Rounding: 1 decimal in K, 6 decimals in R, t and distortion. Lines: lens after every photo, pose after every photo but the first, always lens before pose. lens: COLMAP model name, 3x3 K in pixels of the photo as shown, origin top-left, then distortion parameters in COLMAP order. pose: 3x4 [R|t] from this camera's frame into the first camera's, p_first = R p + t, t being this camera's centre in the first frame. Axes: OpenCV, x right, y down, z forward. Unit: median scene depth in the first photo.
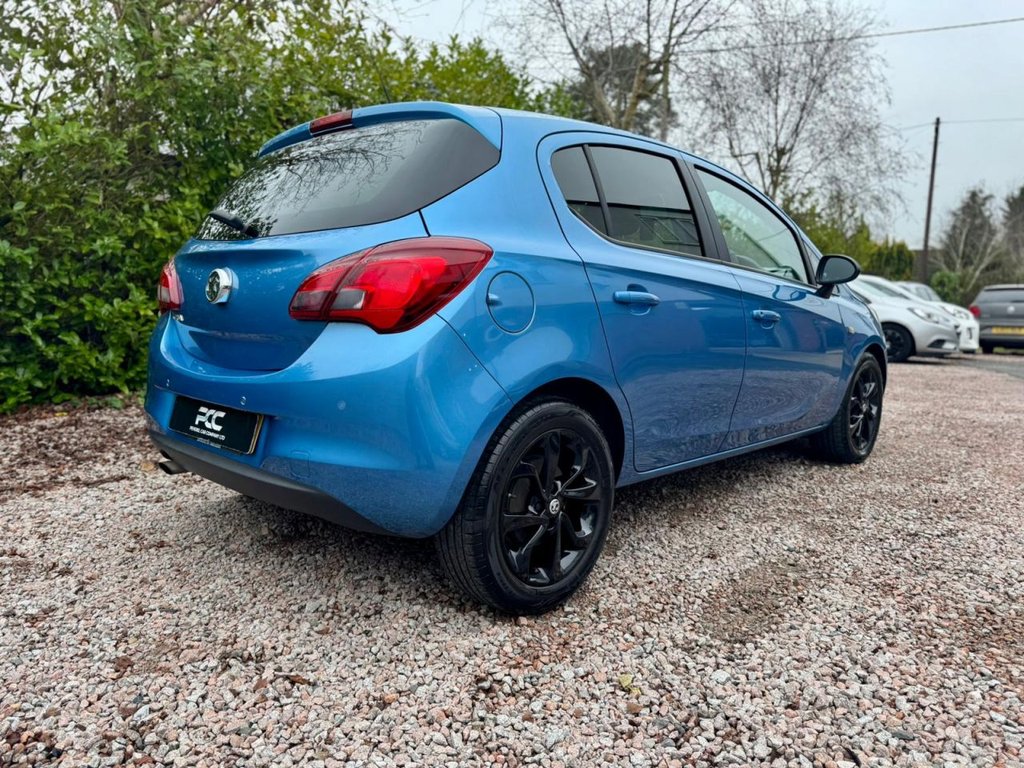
lens RADIAL K [[708.9, 0, 512.9], [0, 708.9, 388.3], [0, 0, 1]] dist [0.008700, -0.006214]
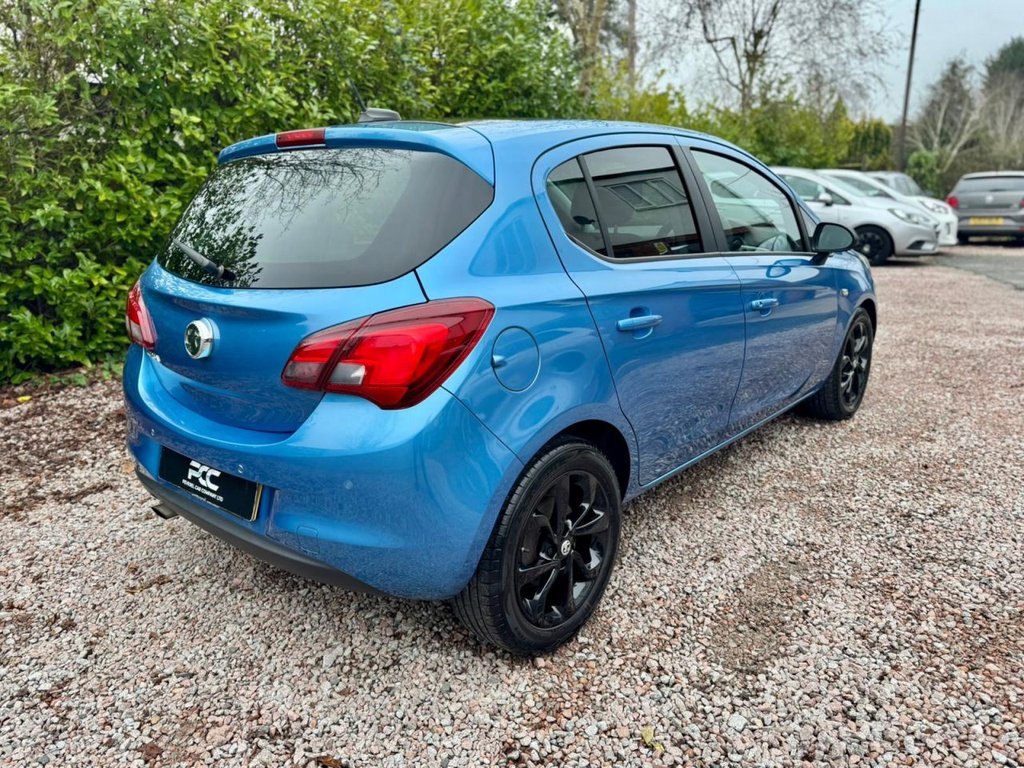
lens RADIAL K [[723.6, 0, 515.2], [0, 723.6, 388.9], [0, 0, 1]] dist [0.007547, -0.005470]
pose [[0.997850, -0.052771, 0.038878, -0.038664], [0.046787, 0.988850, 0.141376, -0.194953], [-0.045905, -0.139253, 0.989192, 0.027134]]
